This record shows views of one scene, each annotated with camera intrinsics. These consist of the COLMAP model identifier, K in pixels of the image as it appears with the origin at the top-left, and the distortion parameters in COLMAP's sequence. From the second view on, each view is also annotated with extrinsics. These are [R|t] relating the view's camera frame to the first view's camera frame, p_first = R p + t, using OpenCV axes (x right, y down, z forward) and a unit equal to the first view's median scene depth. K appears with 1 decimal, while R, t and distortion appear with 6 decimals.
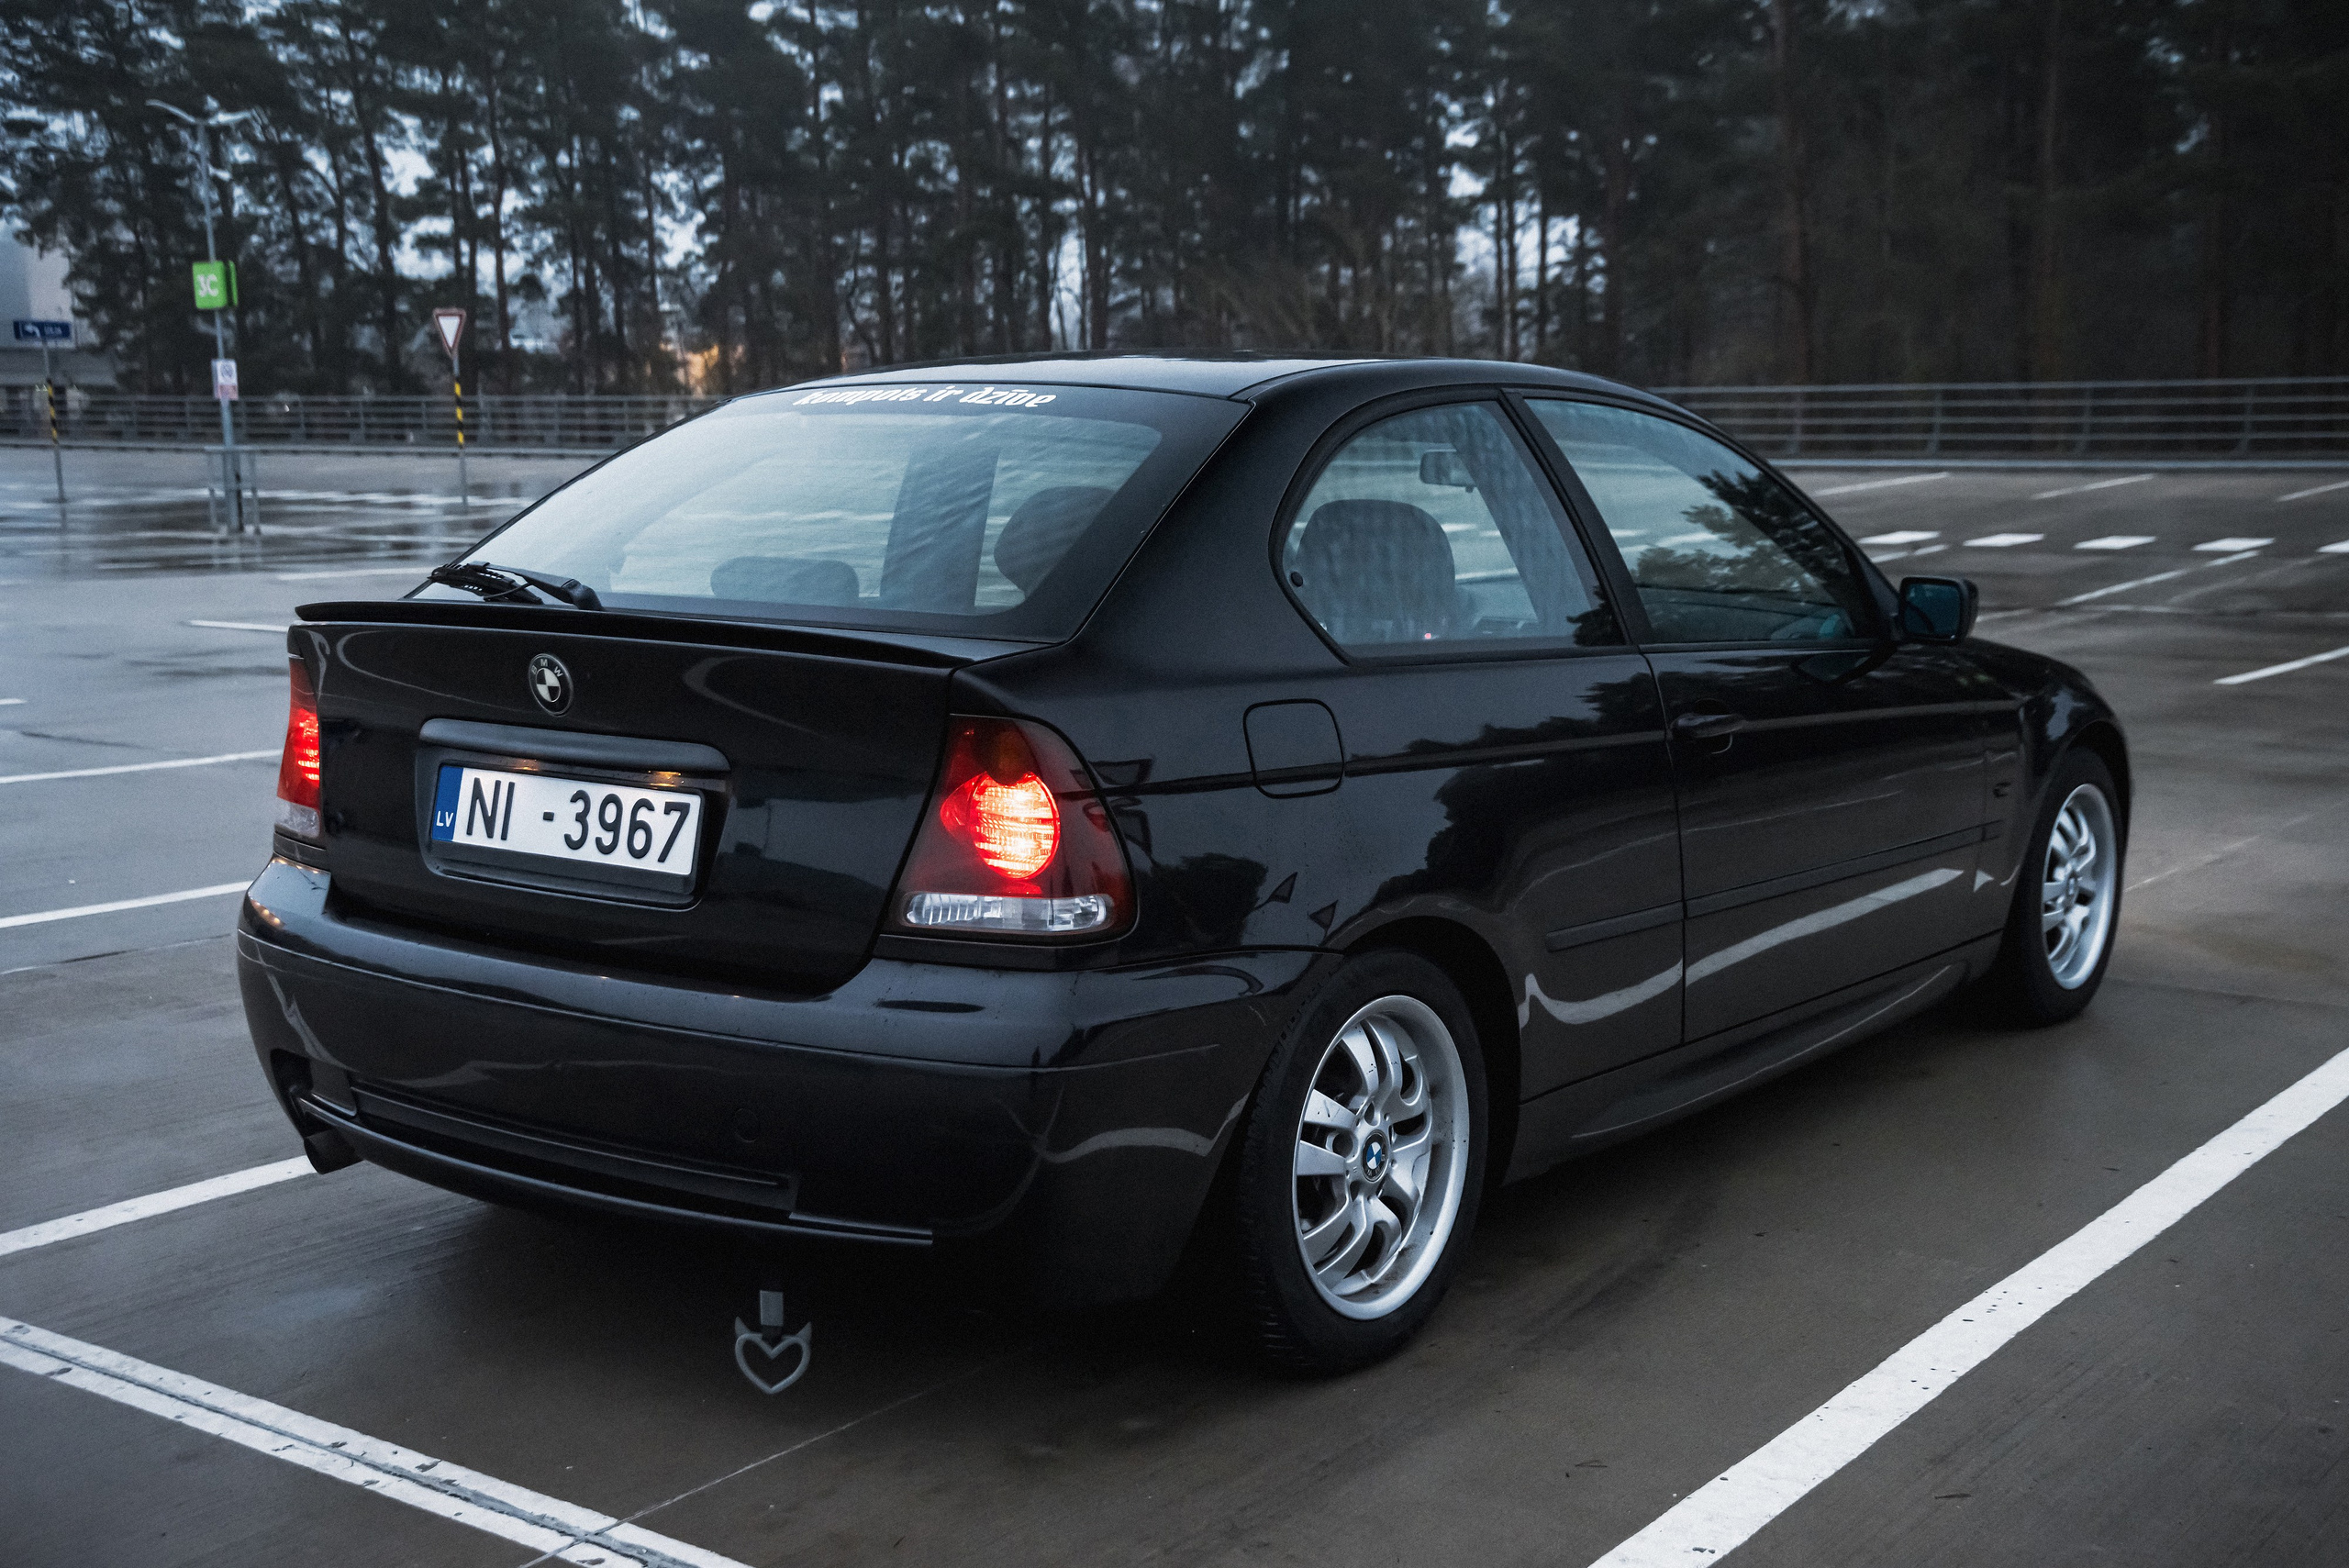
lens RADIAL K [[2644.9, 0, 1190.2], [0, 2644.9, 846.6], [0, 0, 1]] dist [0.083927, 0.000000]
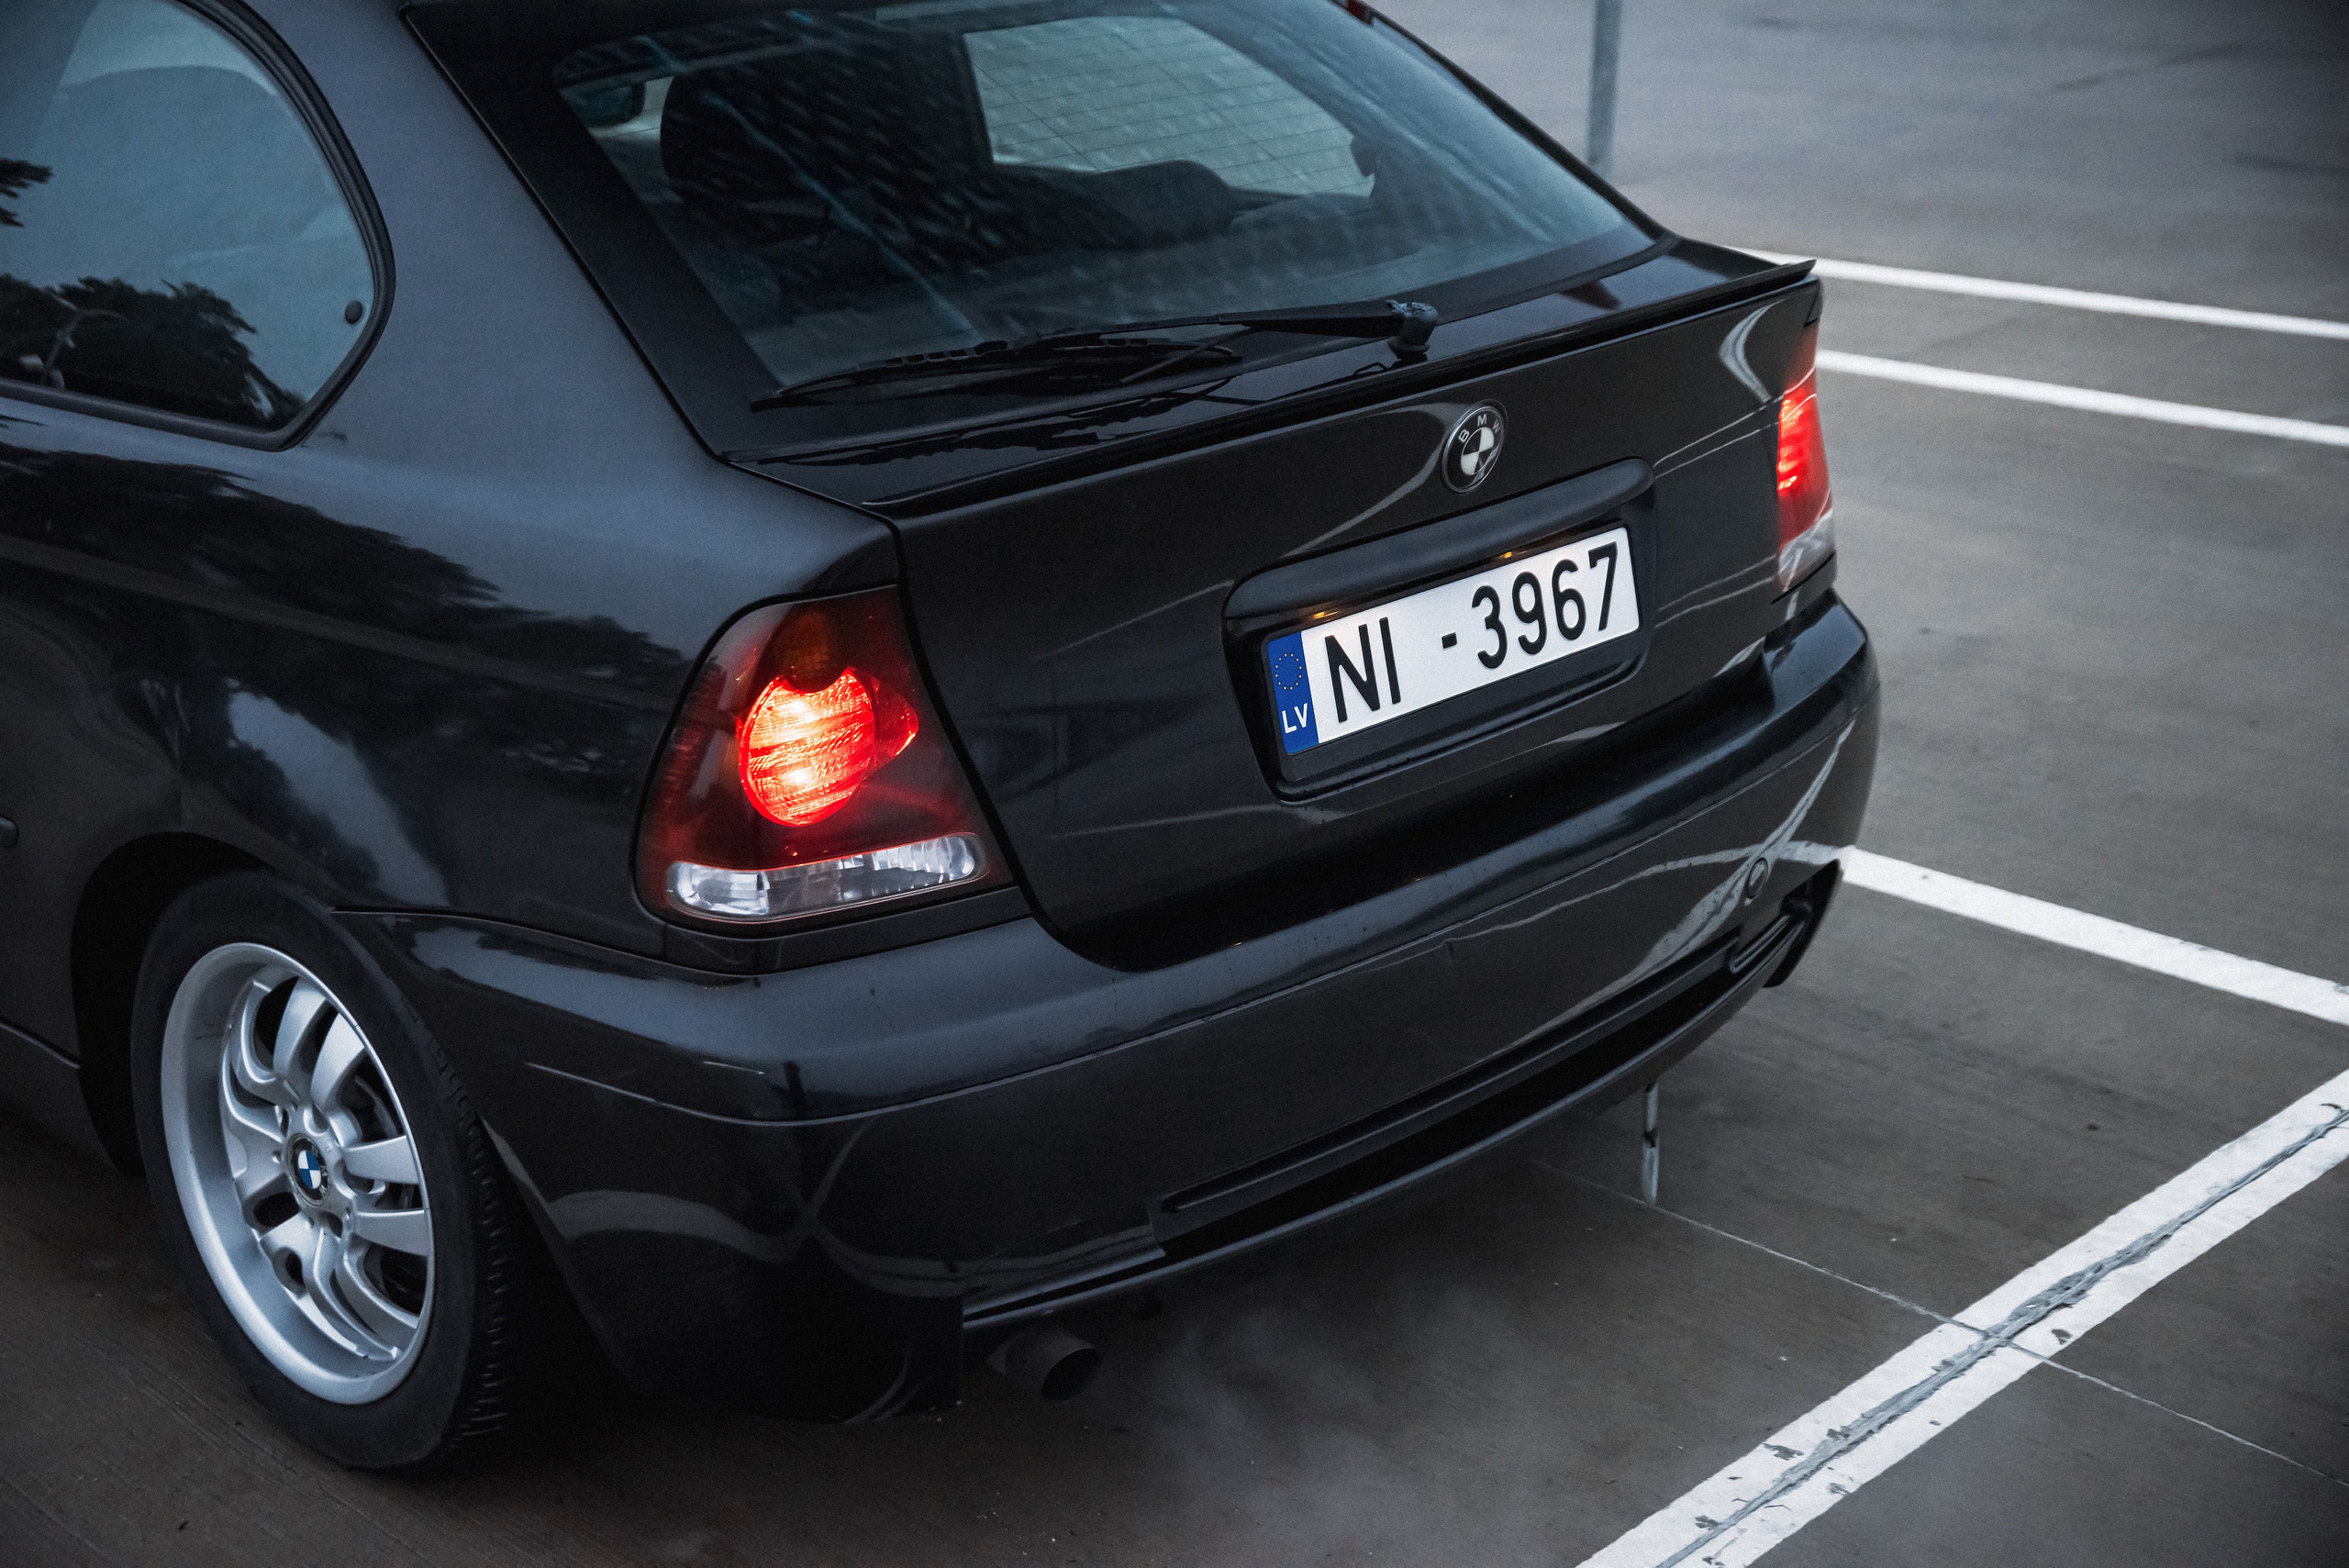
lens RADIAL K [[3400.6, 0, 1119.4], [0, 3400.6, 795.1], [0, 0, 1]] dist [0.221481, 0.000000]
pose [[0.129705, -0.337529, 0.932336, -0.691954], [0.161608, 0.934902, 0.315975, -0.169733], [-0.978294, 0.109690, 0.175809, 0.587735]]
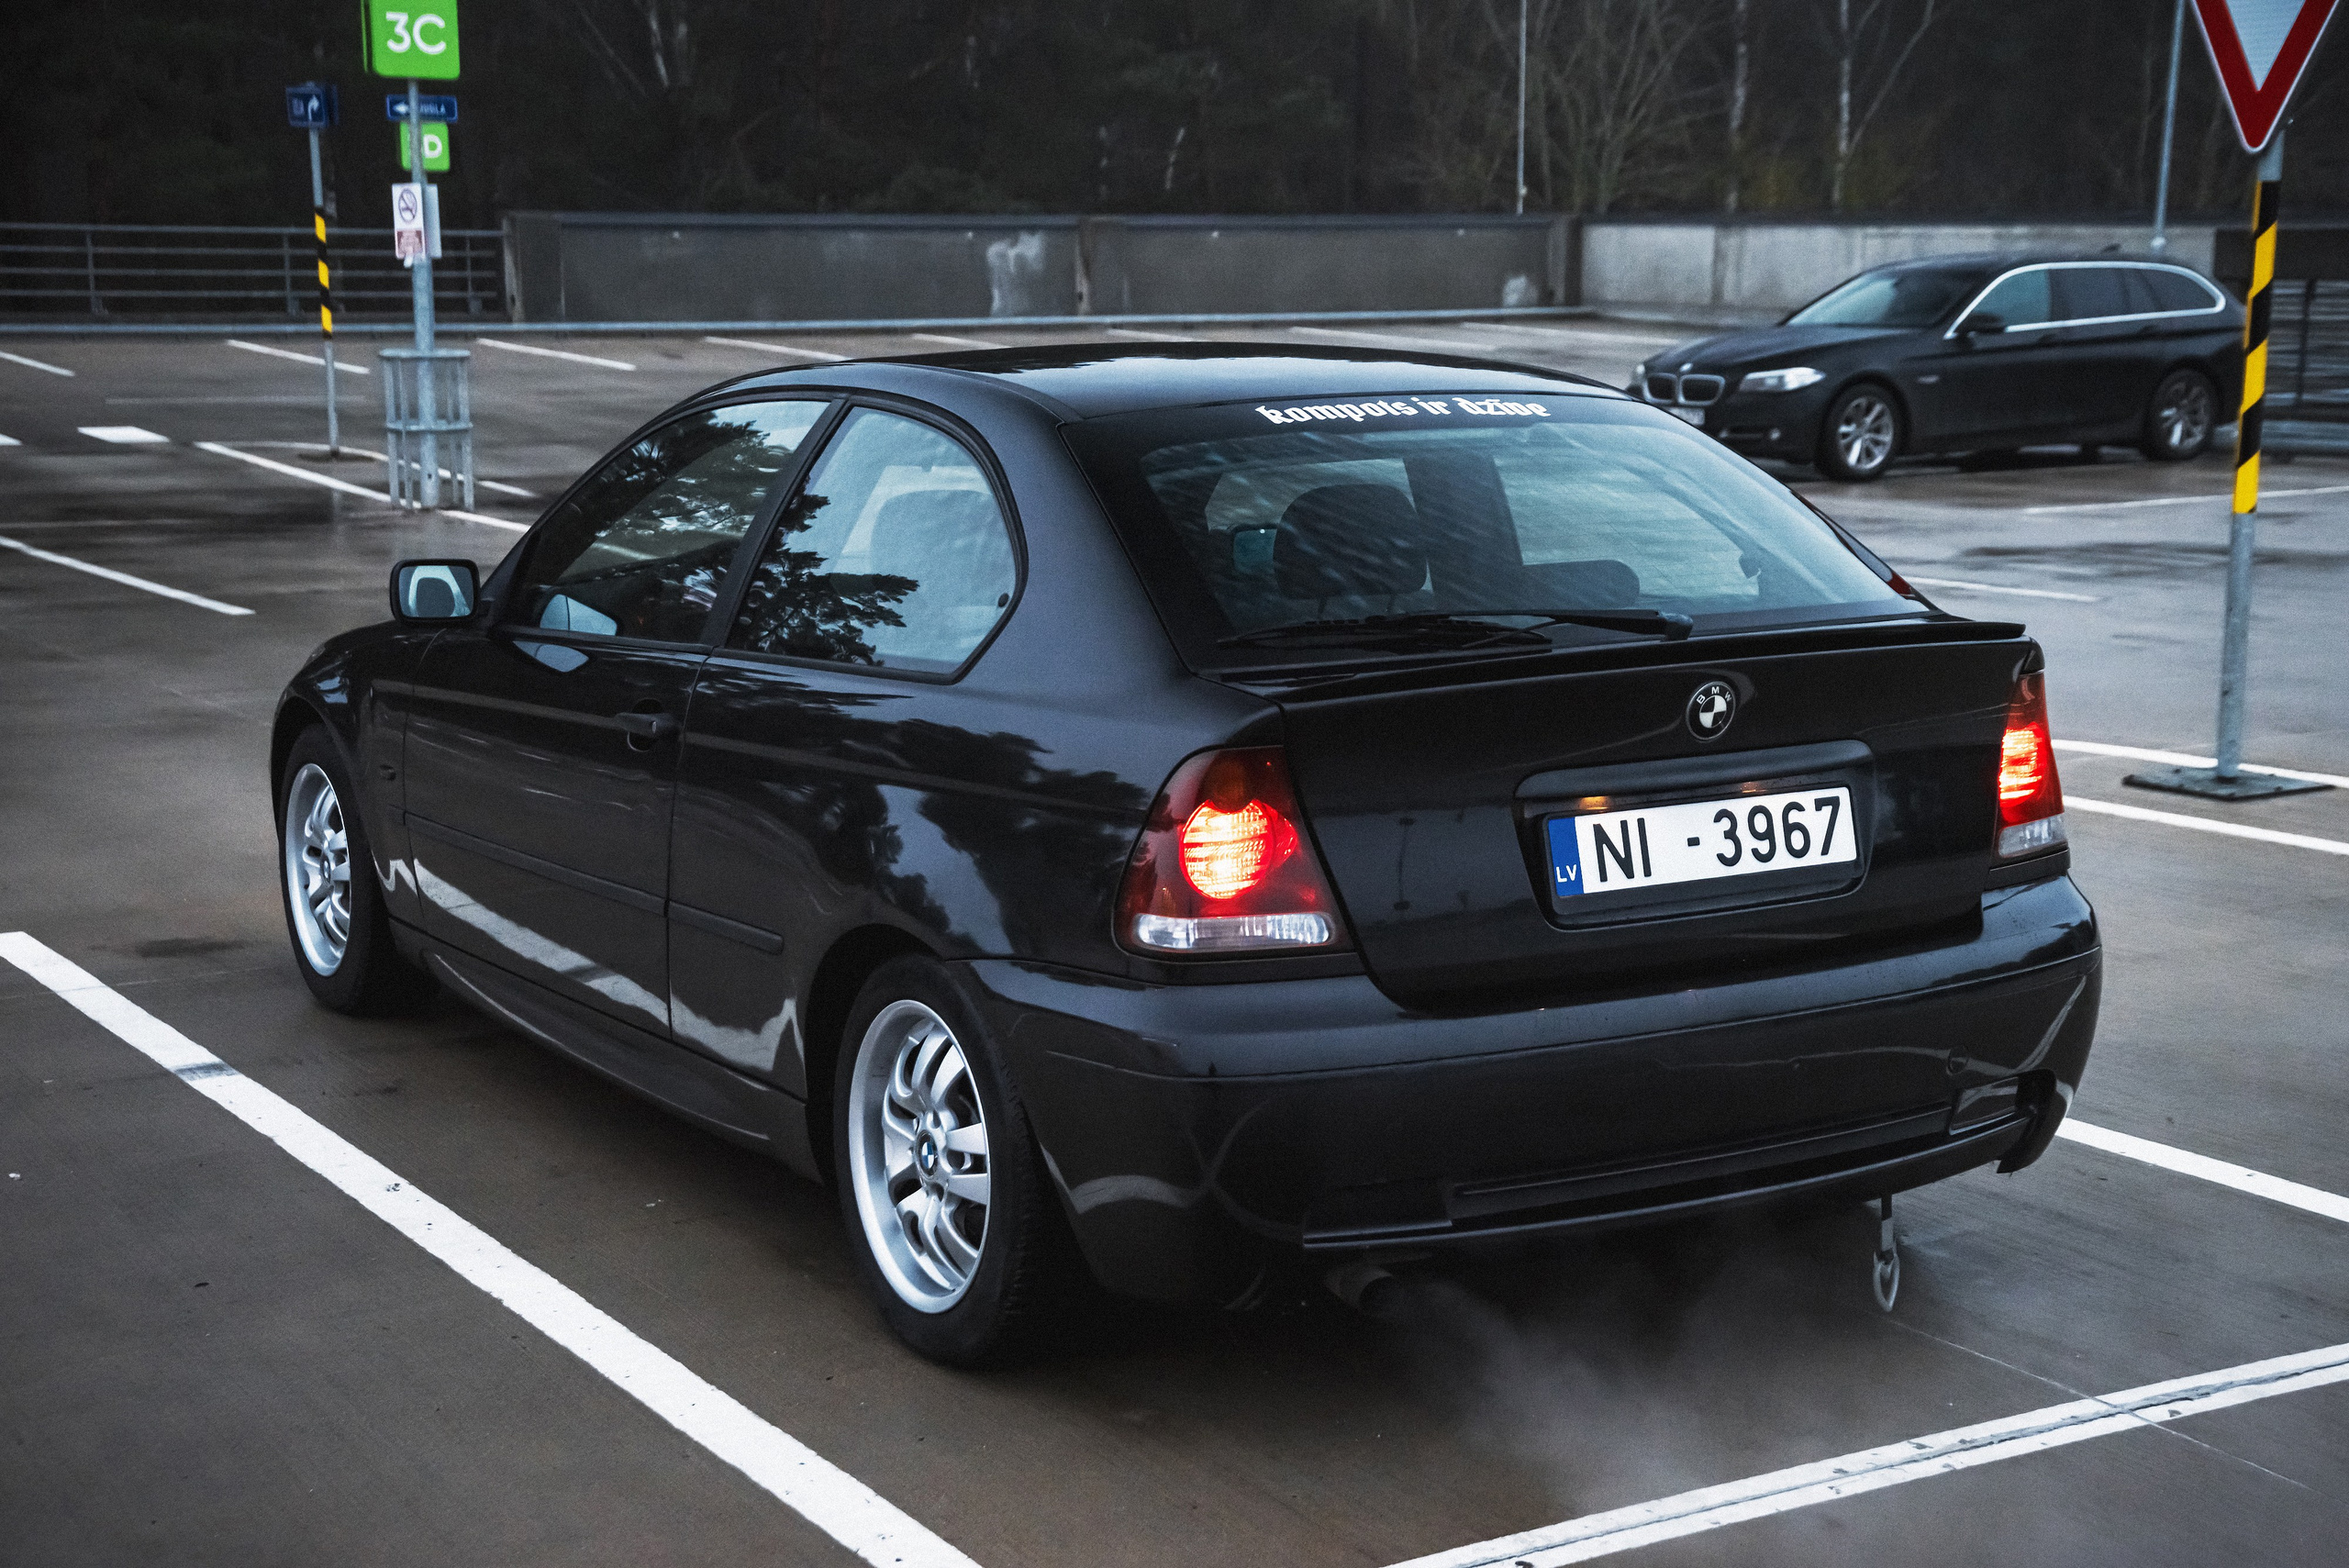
lens RADIAL K [[3400.6, 0, 1177.6], [0, 3400.6, 801.7], [0, 0, 1]] dist [0.221481, 0.000000]
pose [[0.373218, -0.150901, 0.915389, -0.952523], [0.145791, 0.983964, 0.102765, -0.119542], [-0.916217, 0.095102, 0.389233, 0.422584]]
